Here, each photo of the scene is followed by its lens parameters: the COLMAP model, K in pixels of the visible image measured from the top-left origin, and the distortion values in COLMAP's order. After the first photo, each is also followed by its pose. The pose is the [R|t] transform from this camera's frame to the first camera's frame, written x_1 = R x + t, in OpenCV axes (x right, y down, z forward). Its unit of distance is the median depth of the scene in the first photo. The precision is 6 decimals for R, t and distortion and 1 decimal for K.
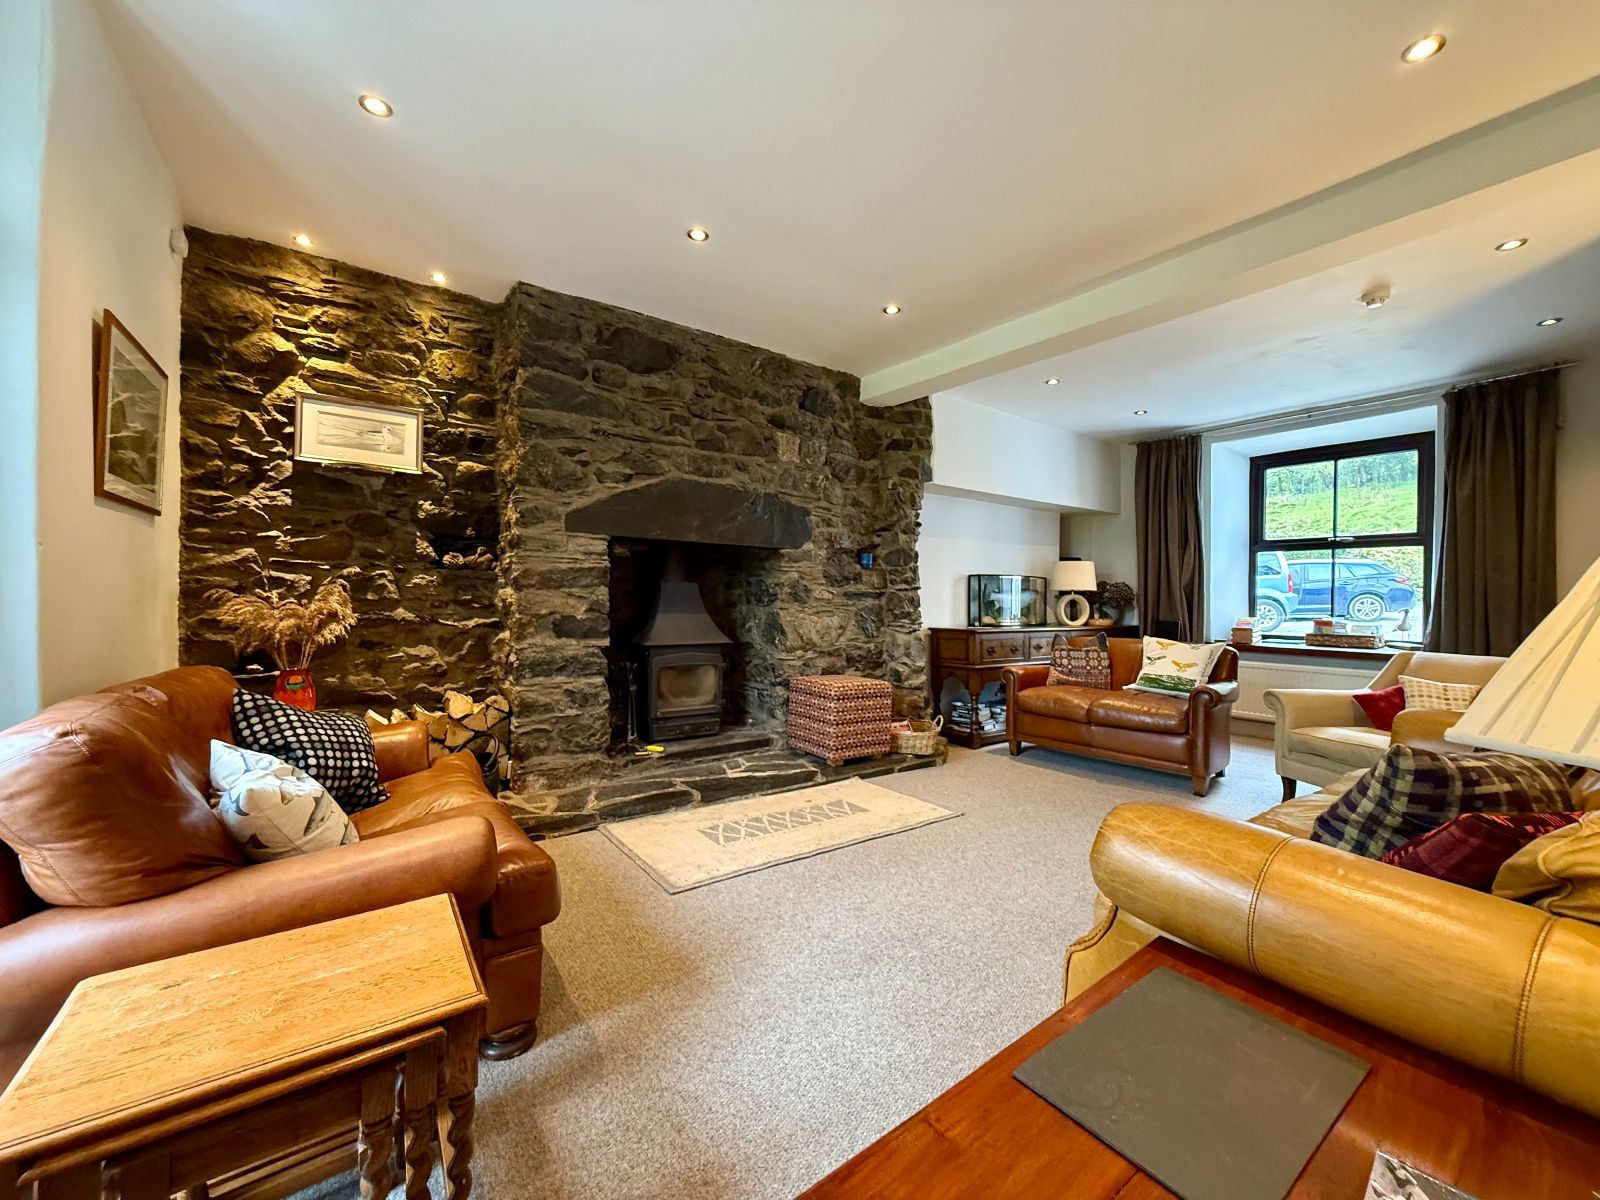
lens RADIAL K [[638.9, 0, 800.0], [0, 638.9, 600.0], [0, 0, 1]] dist [0.002298, -0.000850]
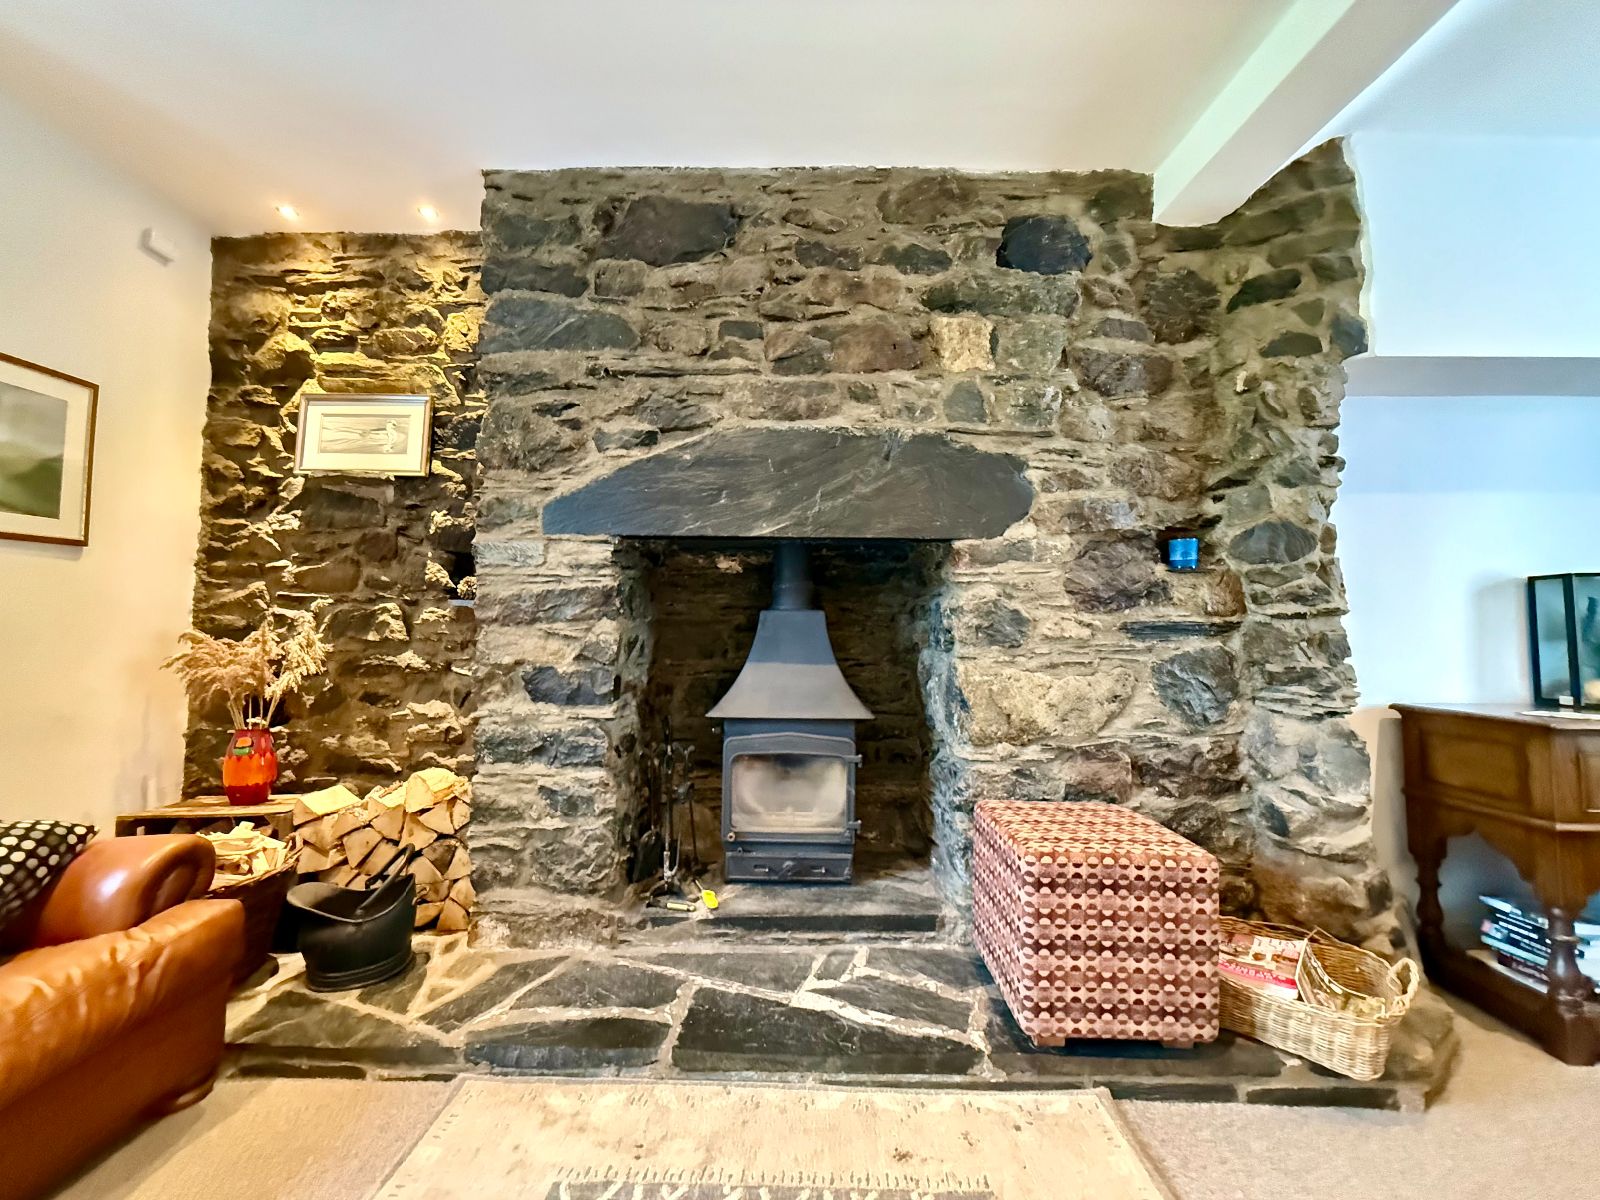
lens RADIAL K [[638.9, 0, 800.0], [0, 638.9, 600.0], [0, 0, 1]] dist [0.002298, -0.000850]
pose [[0.806029, -0.032218, -0.590999, 0.204942], [0.002691, 0.998707, -0.050774, -0.008427], [0.591871, 0.039335, 0.805073, 0.624966]]
